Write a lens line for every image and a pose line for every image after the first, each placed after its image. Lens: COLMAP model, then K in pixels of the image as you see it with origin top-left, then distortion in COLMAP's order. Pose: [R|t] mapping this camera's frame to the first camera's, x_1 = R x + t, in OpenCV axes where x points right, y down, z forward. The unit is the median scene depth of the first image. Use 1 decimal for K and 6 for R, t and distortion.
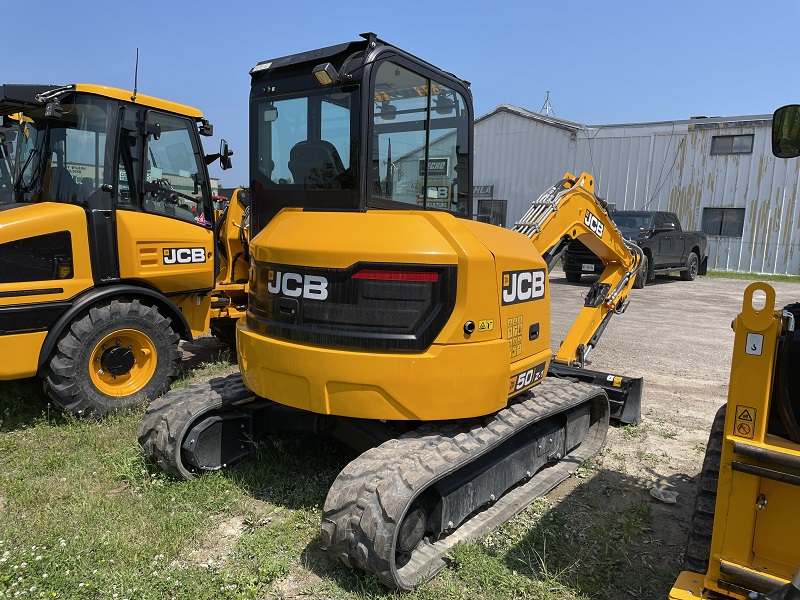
lens RADIAL K [[603.6, 0, 401.0], [0, 603.6, 299.7], [0, 0, 1]] dist [0.088469, -0.117454]
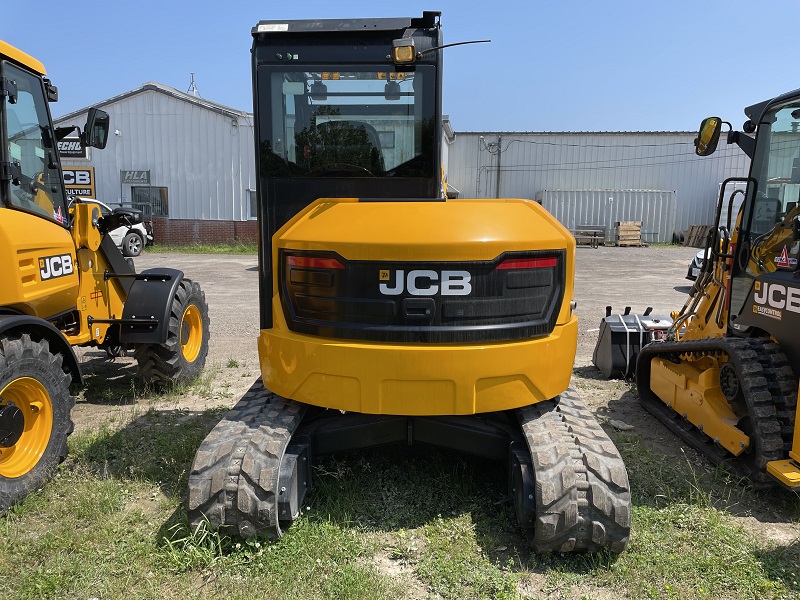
lens RADIAL K [[603.6, 0, 401.0], [0, 603.6, 299.7], [0, 0, 1]] dist [0.088469, -0.117454]
pose [[0.811117, -0.109421, 0.574557, -0.640427], [0.097537, 0.993894, 0.051586, -0.043541], [-0.576693, 0.014198, 0.816837, 0.243021]]
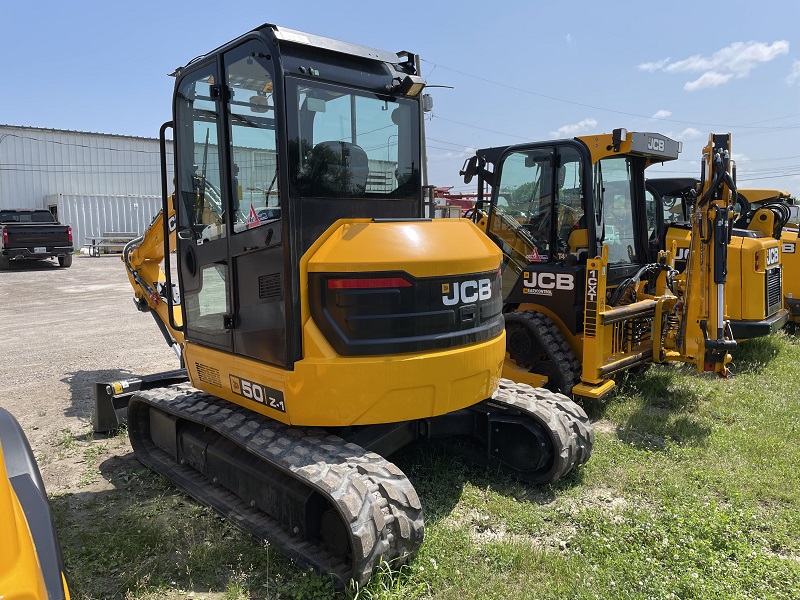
lens RADIAL K [[603.6, 0, 401.0], [0, 603.6, 299.7], [0, 0, 1]] dist [0.088469, -0.117454]
pose [[0.124772, -0.164106, 0.978520, -1.084014], [0.139706, 0.979307, 0.146424, -0.160828], [-0.982301, 0.118435, 0.145116, 0.845720]]
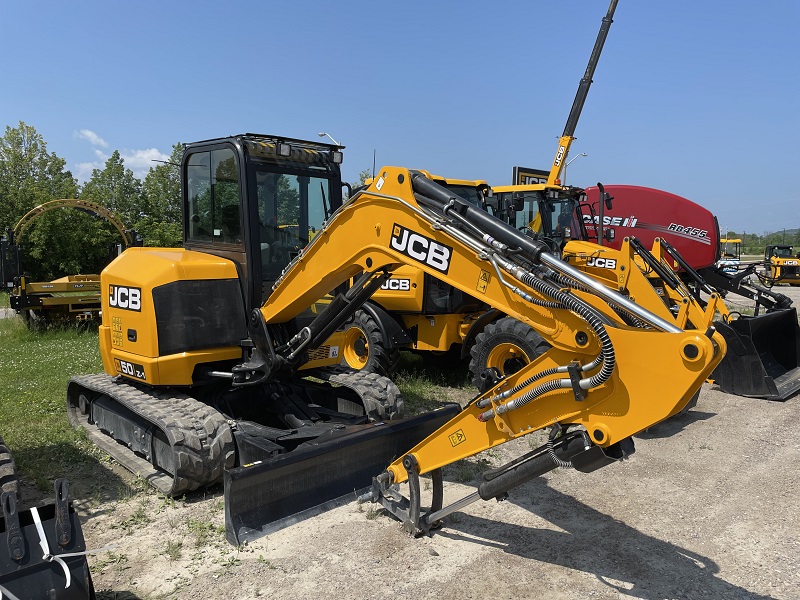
lens RADIAL K [[603.6, 0, 401.0], [0, 603.6, 299.7], [0, 0, 1]] dist [0.088469, -0.117454]
pose [[-0.150544, 0.041331, -0.987739, 1.423588], [-0.128703, 0.989803, 0.061033, -0.176440], [0.980190, 0.136314, -0.143689, 1.742113]]
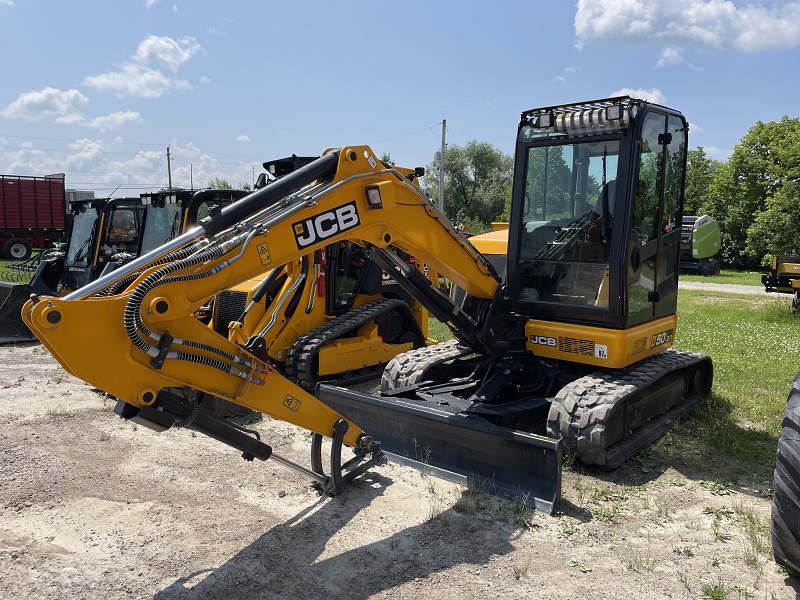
lens RADIAL K [[603.6, 0, 401.0], [0, 603.6, 299.7], [0, 0, 1]] dist [0.088469, -0.117454]
pose [[-0.997389, -0.055451, 0.046261, 0.315763], [-0.042486, 0.968591, 0.245004, -0.329068], [-0.058394, 0.242399, -0.968418, 2.604852]]
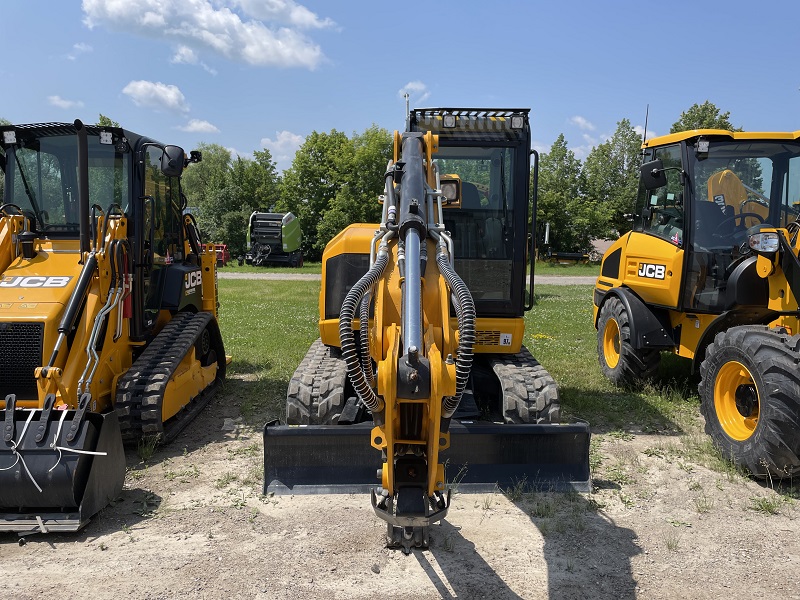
lens RADIAL K [[603.6, 0, 401.0], [0, 603.6, 299.7], [0, 0, 1]] dist [0.088469, -0.117454]
pose [[-0.777596, 0.026101, -0.628222, 1.008201], [-0.121651, 0.974014, 0.191044, -0.256183], [0.616884, 0.224979, -0.754214, 2.253767]]
